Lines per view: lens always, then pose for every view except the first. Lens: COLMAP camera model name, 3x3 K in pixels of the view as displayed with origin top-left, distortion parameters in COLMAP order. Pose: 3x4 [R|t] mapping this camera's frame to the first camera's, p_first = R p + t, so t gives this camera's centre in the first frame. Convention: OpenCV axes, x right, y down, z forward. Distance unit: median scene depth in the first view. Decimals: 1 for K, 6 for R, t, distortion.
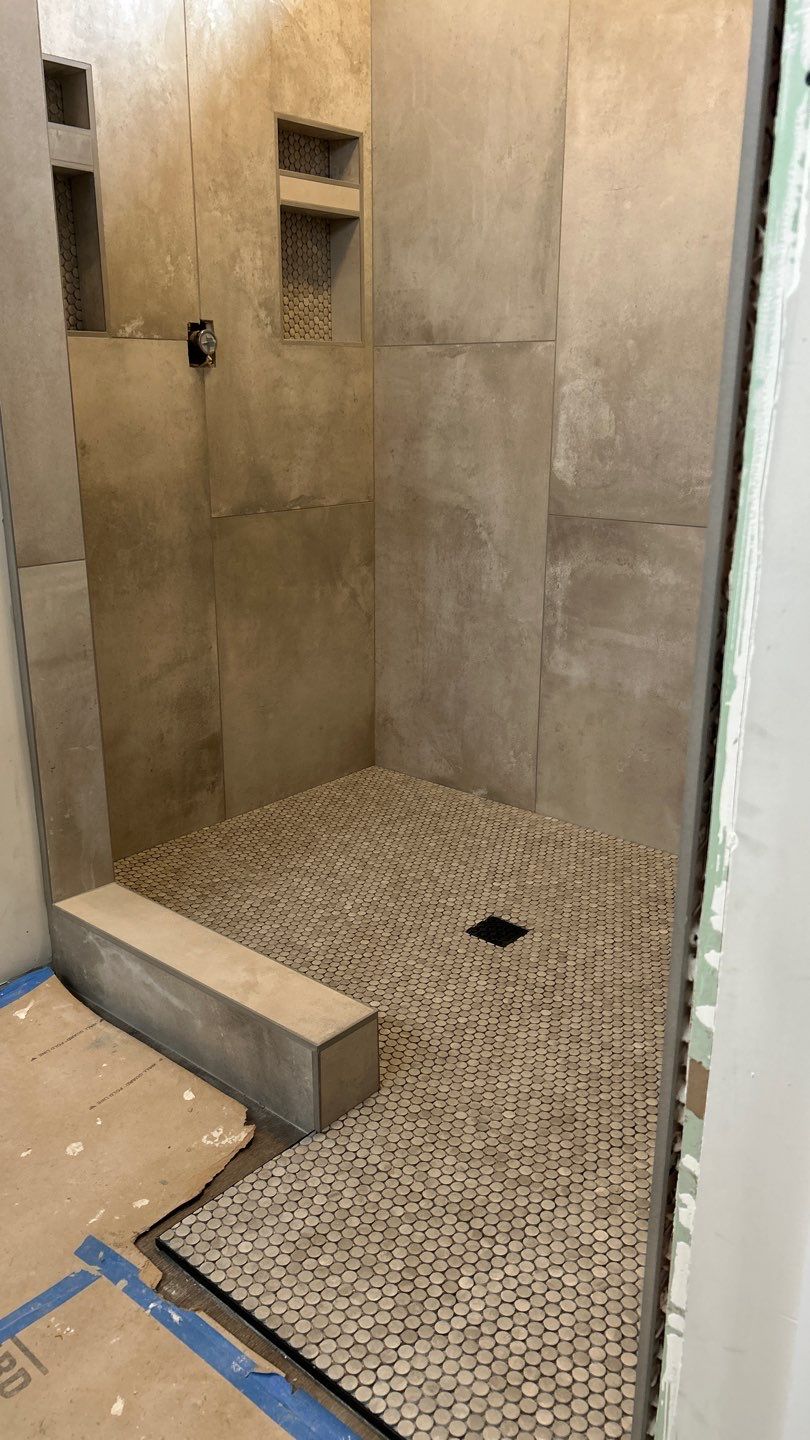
lens RADIAL K [[1078.2, 0, 395.0], [0, 1078.2, 732.7], [0, 0, 1]] dist [0.052263, -0.063150]
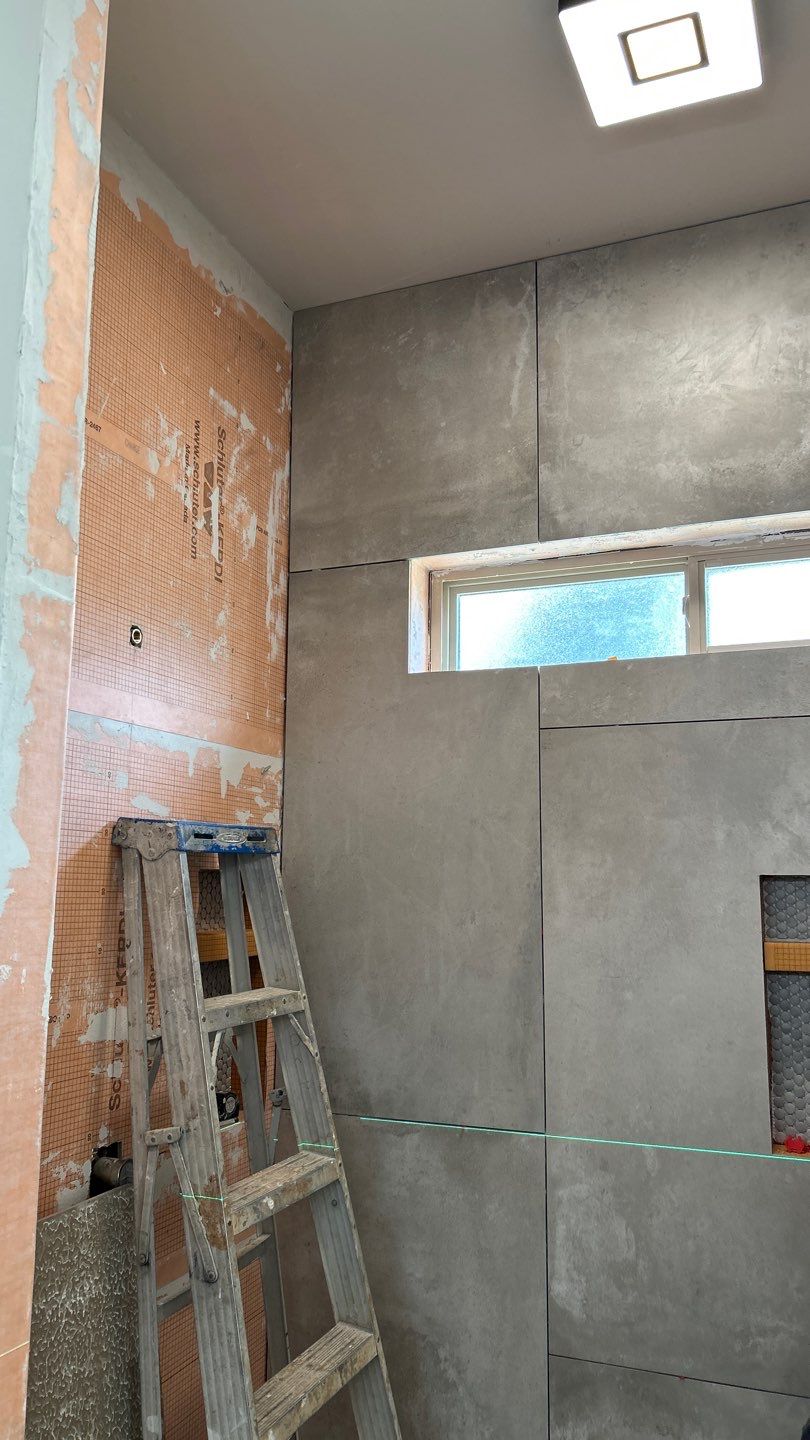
lens RADIAL K [[1078.2, 0, 406.9], [0, 1078.2, 730.2], [0, 0, 1]] dist [0.052263, -0.063150]
pose [[0.943097, 0.059471, 0.327156, -0.250677], [0.091887, 0.898953, -0.428298, -0.298589], [-0.319569, 0.433988, 0.842336, 0.198475]]
